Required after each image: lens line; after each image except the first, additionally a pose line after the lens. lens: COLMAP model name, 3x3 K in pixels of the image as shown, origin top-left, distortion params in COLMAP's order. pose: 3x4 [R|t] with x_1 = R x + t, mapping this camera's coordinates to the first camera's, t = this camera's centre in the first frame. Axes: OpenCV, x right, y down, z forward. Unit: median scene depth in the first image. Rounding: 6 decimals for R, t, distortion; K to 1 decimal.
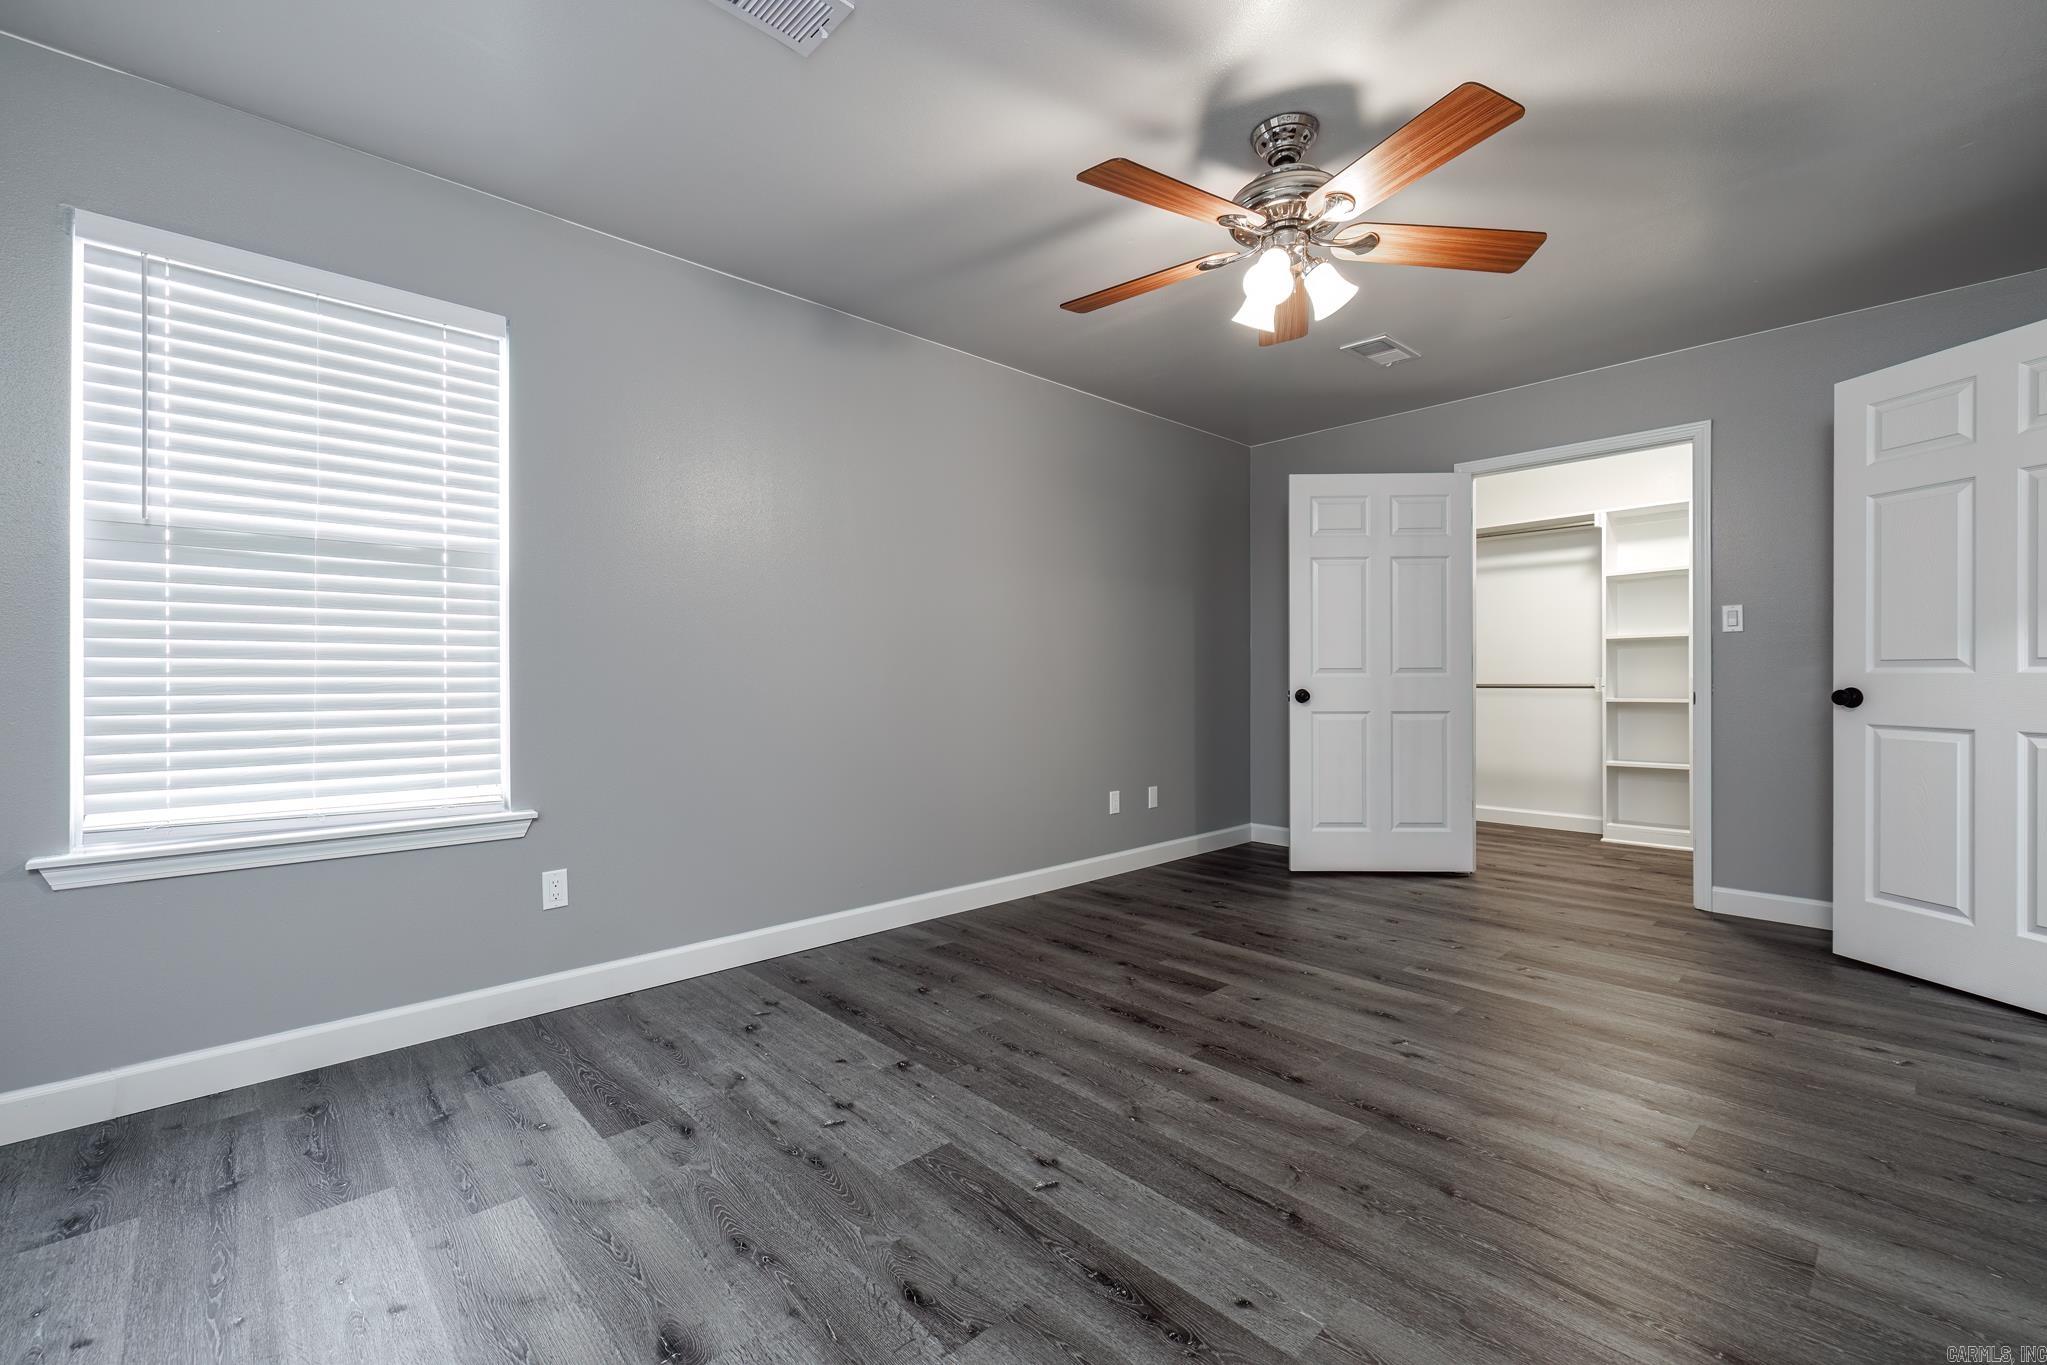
lens RADIAL K [[862.5, 0, 1014.2], [0, 862.5, 678.9], [0, 0, 1]] dist [-0.002822, 0.000432]
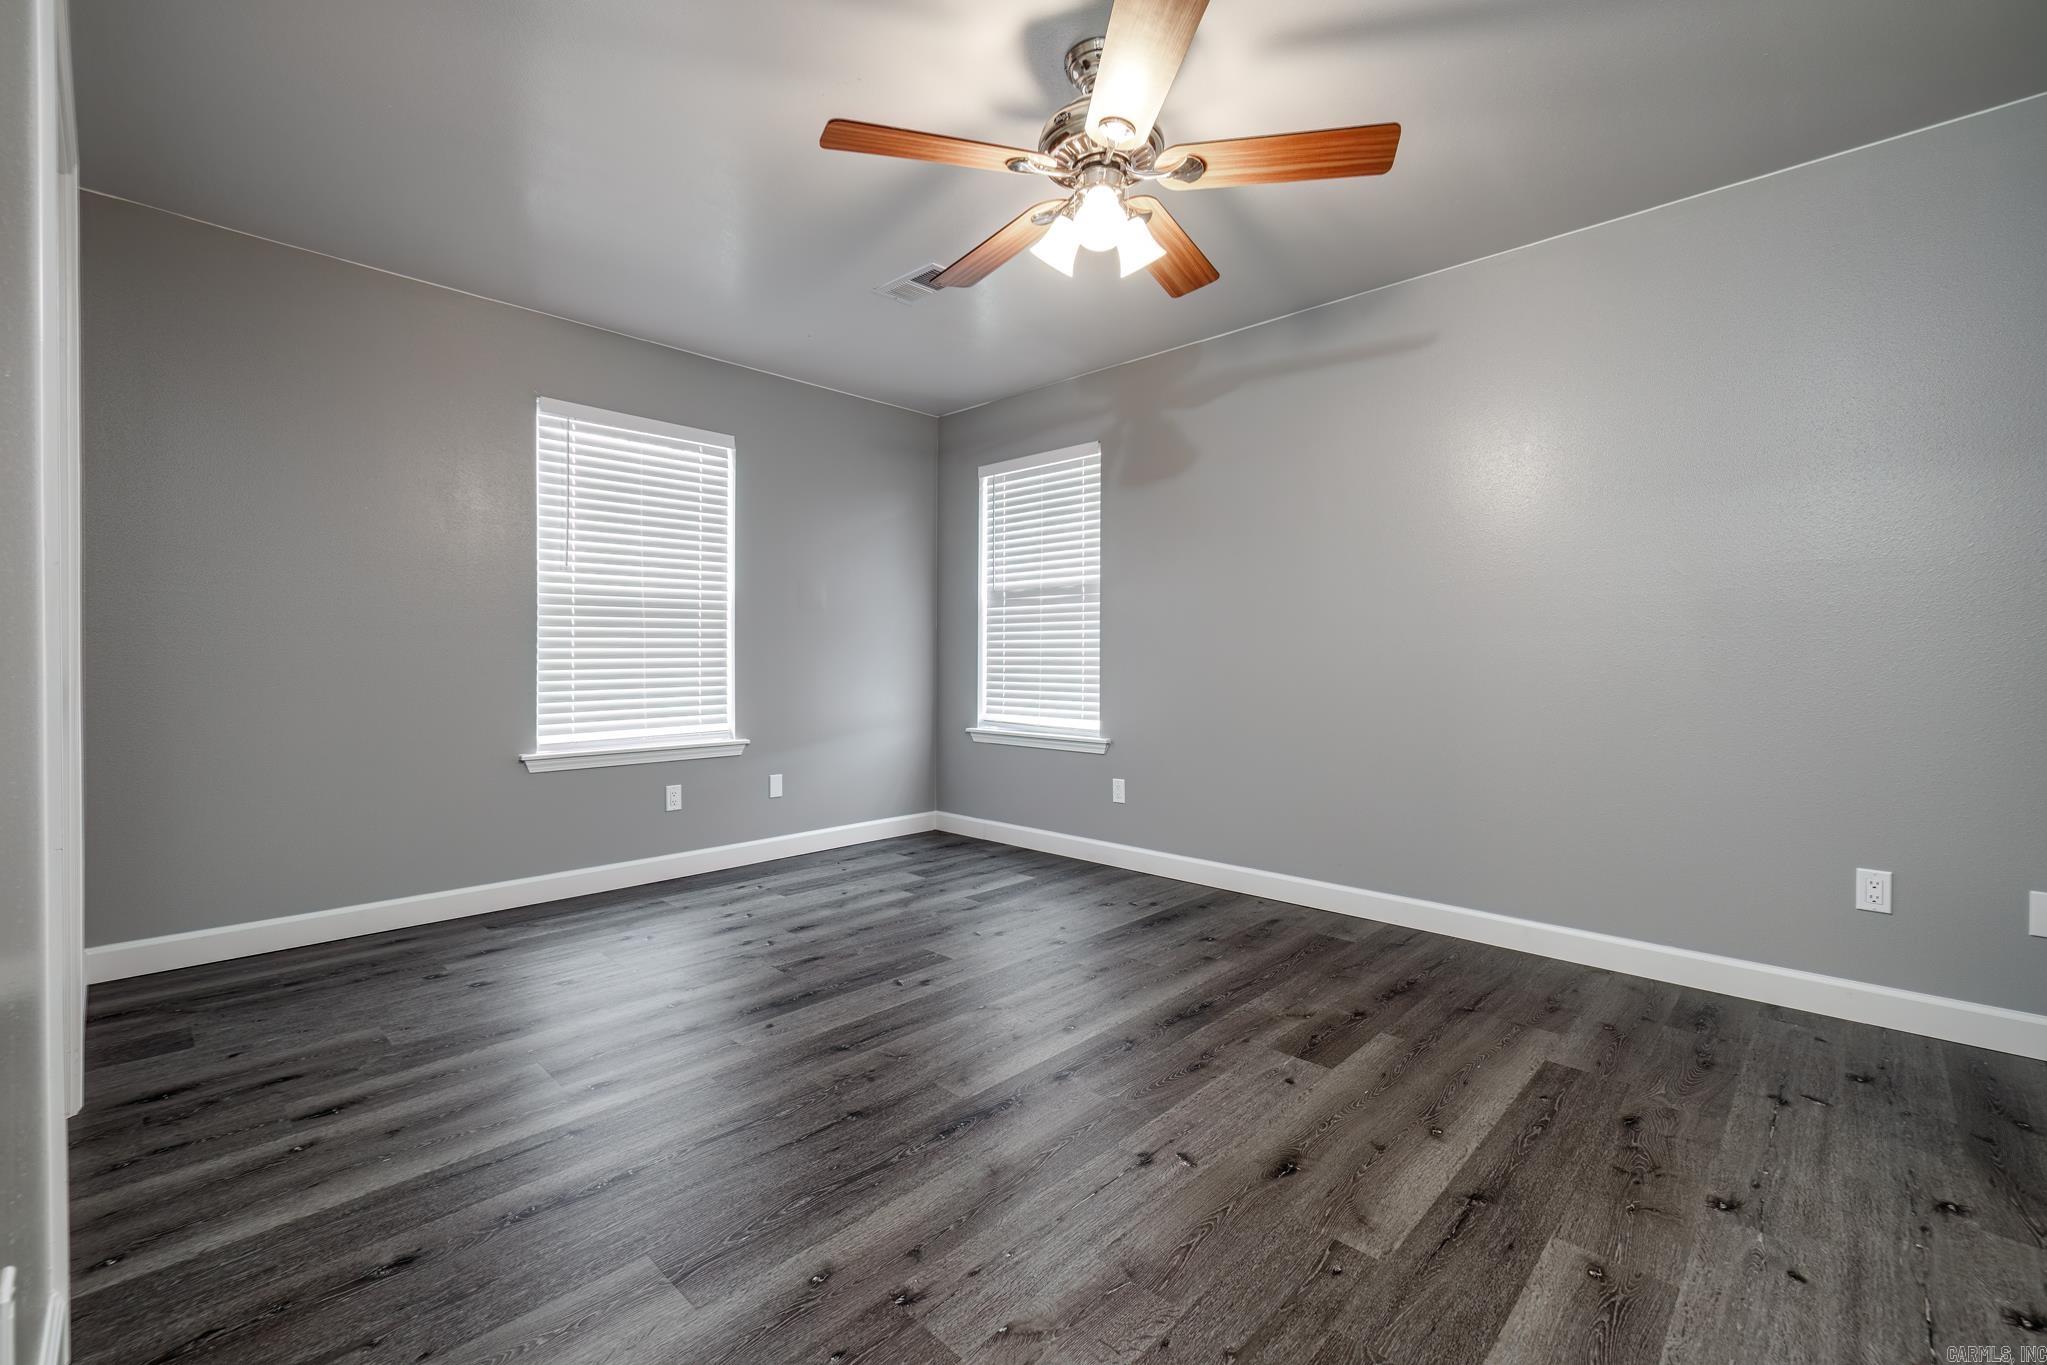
lens RADIAL K [[862.5, 0, 1016.7], [0, 862.5, 670.9], [0, 0, 1]] dist [-0.002822, 0.000432]
pose [[0.052210, 0.016243, -0.998504, 1.004100], [-0.001988, 0.999867, 0.016162, -0.001770], [0.998634, 0.001141, 0.052236, 0.708798]]
